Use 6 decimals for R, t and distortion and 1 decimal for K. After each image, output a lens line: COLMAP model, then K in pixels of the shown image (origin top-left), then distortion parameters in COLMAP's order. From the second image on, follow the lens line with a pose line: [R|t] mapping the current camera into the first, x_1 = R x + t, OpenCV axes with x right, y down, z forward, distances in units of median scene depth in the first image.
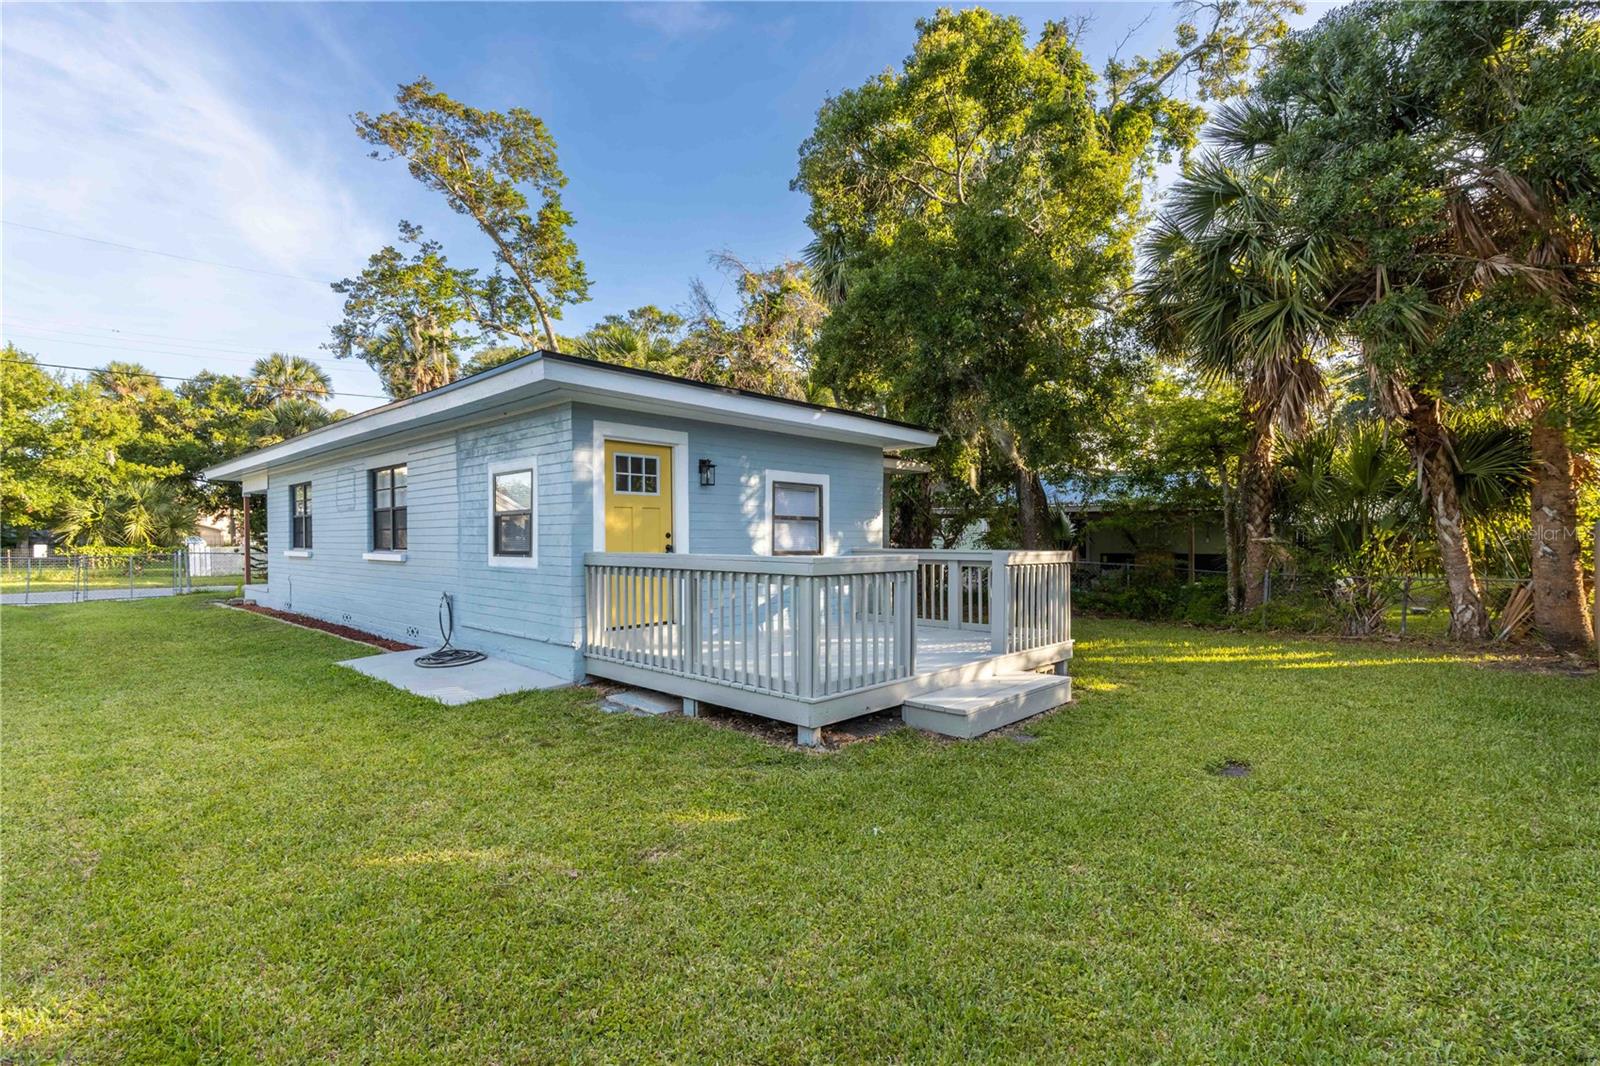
lens RADIAL K [[759.4, 0, 814.0], [0, 759.4, 537.9], [0, 0, 1]] dist [0.018115, -0.012851]
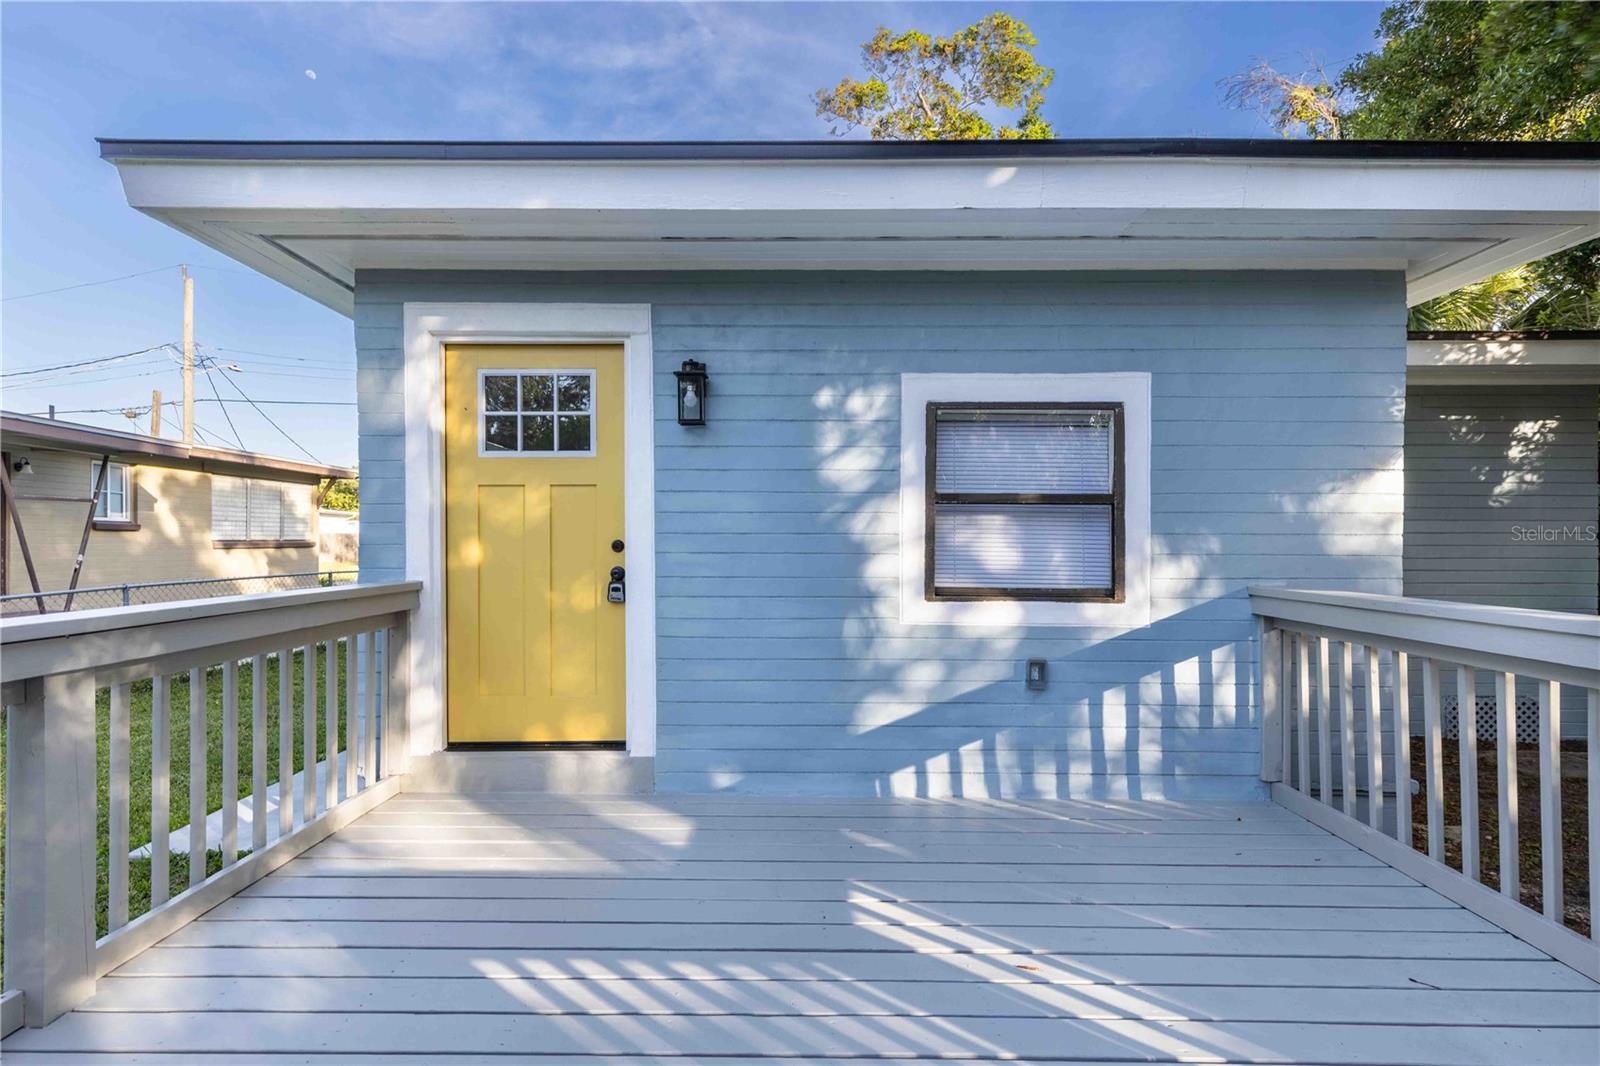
lens RADIAL K [[759.4, 0, 814.0], [0, 759.4, 537.9], [0, 0, 1]] dist [0.018115, -0.012851]
pose [[0.678207, 0.001102, -0.734871, 0.187894], [-0.000881, 0.999999, 0.000687, -0.007723], [0.734871, 0.000182, 0.678207, 0.707732]]
